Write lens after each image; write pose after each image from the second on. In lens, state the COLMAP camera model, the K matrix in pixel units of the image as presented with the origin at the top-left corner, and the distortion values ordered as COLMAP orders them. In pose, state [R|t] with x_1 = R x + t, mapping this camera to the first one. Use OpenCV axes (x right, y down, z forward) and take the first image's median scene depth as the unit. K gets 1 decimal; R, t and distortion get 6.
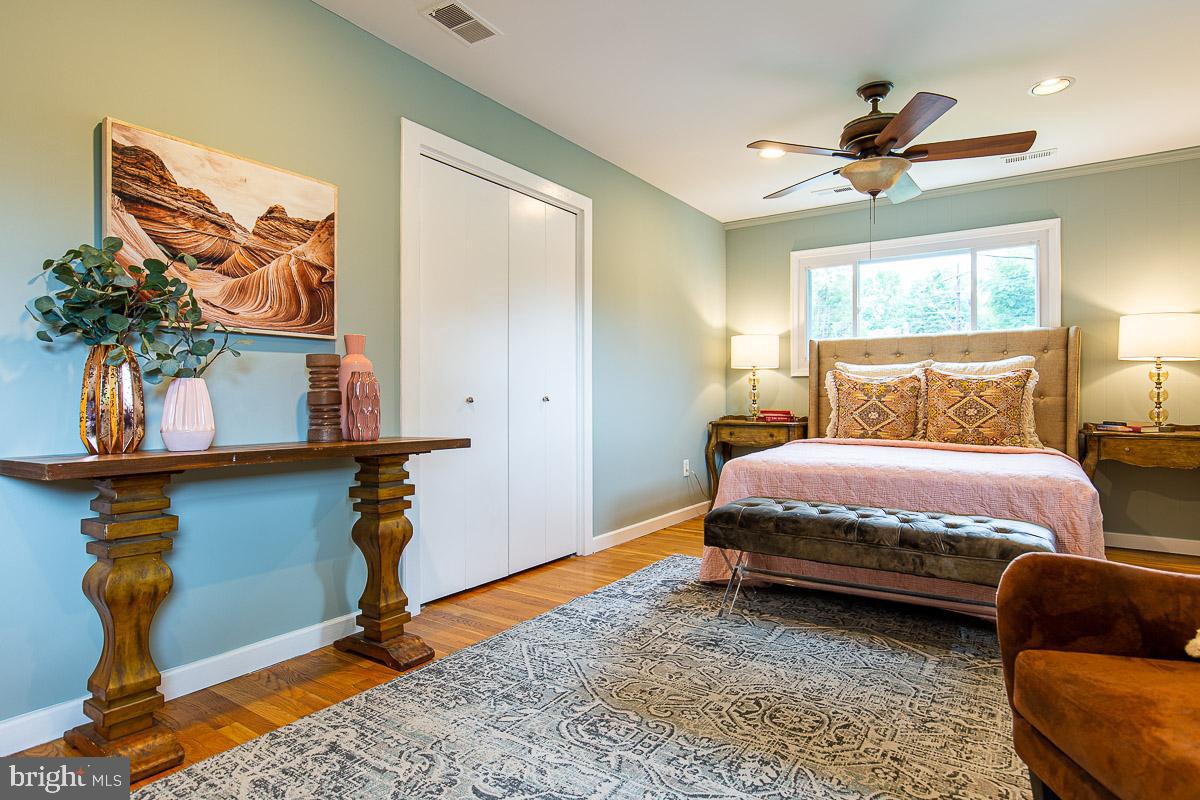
lens RADIAL K [[633.0, 0, 593.9], [0, 633.0, 410.2], [0, 0, 1]] dist [0.005431, -0.004376]
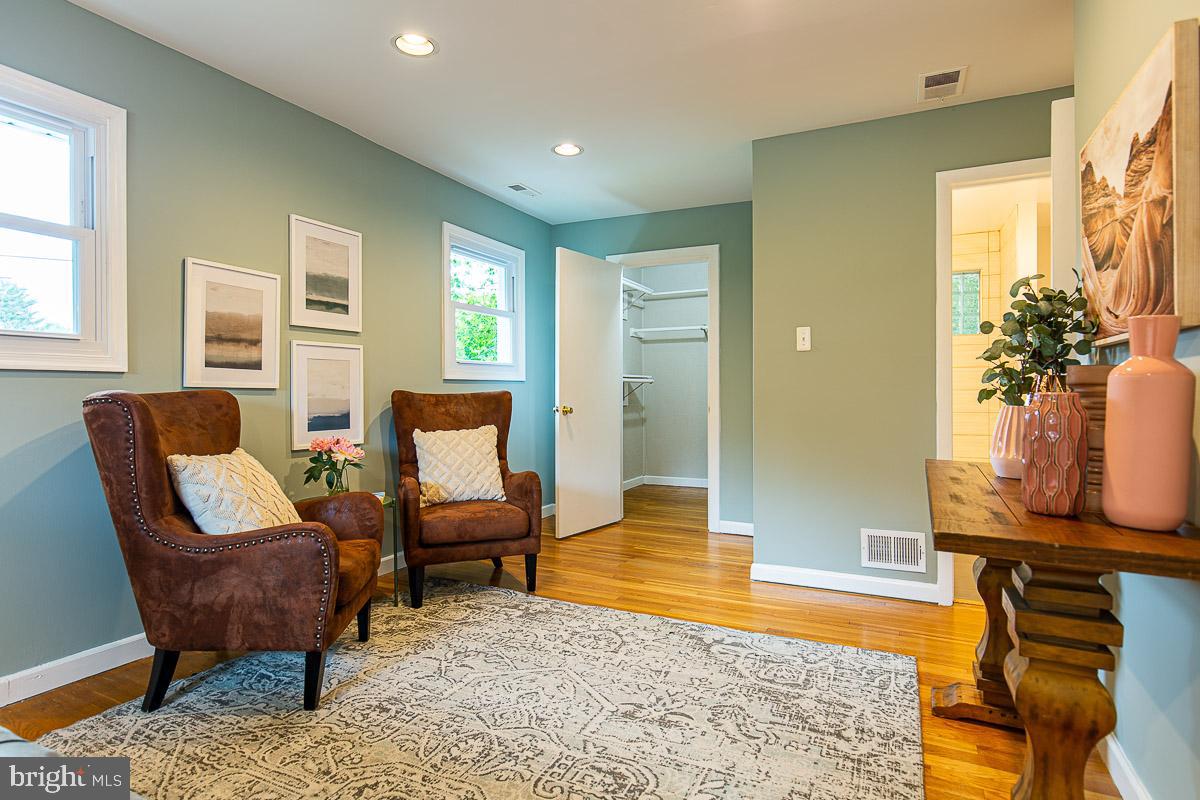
lens RADIAL K [[633.0, 0, 601.1], [0, 633.0, 405.3], [0, 0, 1]] dist [0.005431, -0.004376]
pose [[-0.987265, 0.010540, -0.158733, 0.133310], [0.003476, 0.998994, 0.044720, -0.077937], [0.159045, 0.043599, -0.986308, 1.500162]]
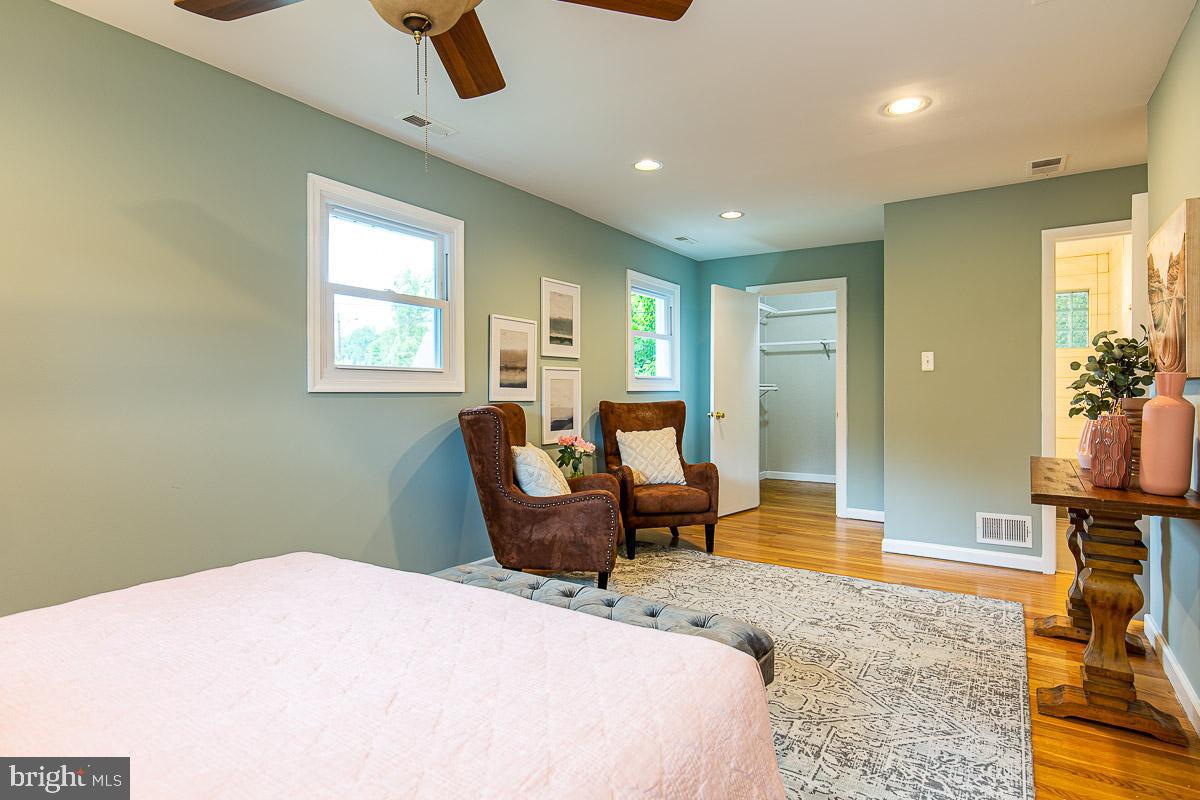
lens RADIAL K [[633.0, 0, 591.2], [0, 633.0, 403.0], [0, 0, 1]] dist [0.005431, -0.004376]
pose [[-0.999830, 0.007527, -0.016814, 0.447698], [0.006794, 0.999041, 0.043262, -0.128564], [0.017124, 0.043141, -0.998922, 1.954923]]
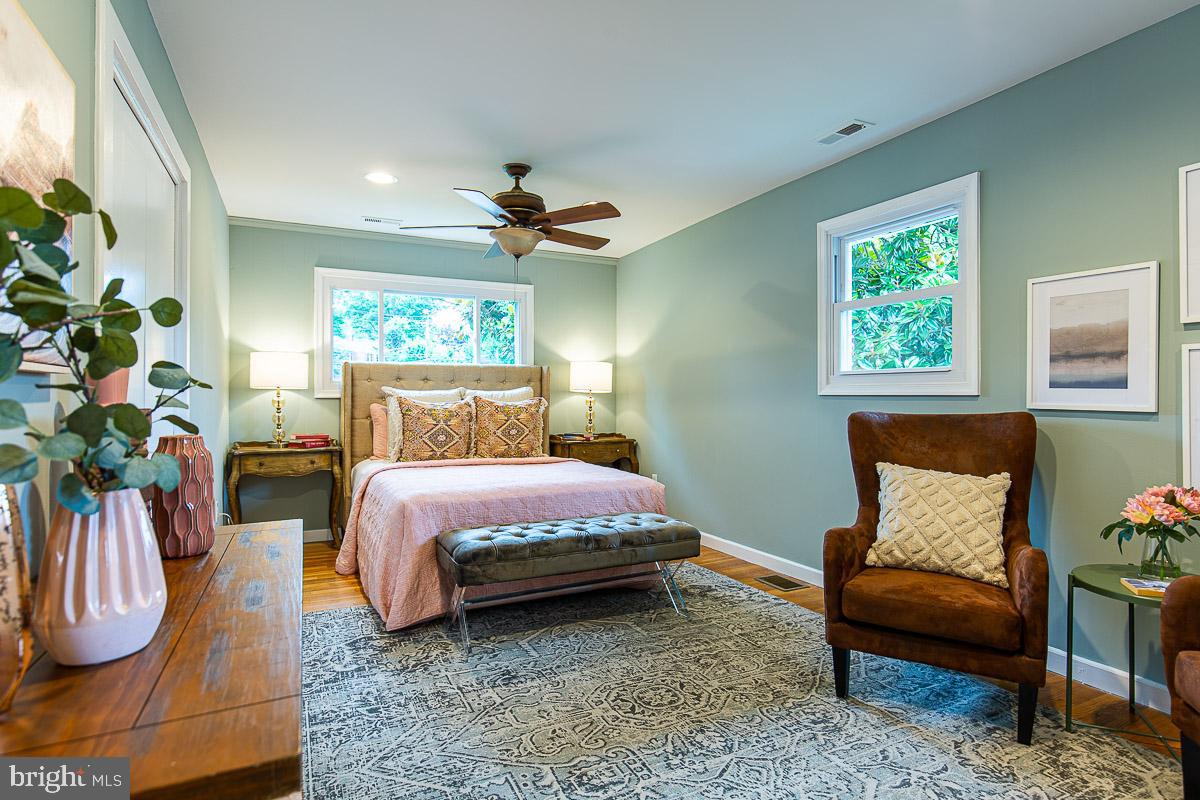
lens RADIAL K [[633.0, 0, 599.3], [0, 633.0, 404.8], [0, 0, 1]] dist [0.005431, -0.004376]
pose [[0.485831, -0.012673, 0.873961, -0.686180], [0.017477, 0.999836, 0.004783, -0.088129], [-0.873878, 0.012950, 0.485973, 0.383391]]
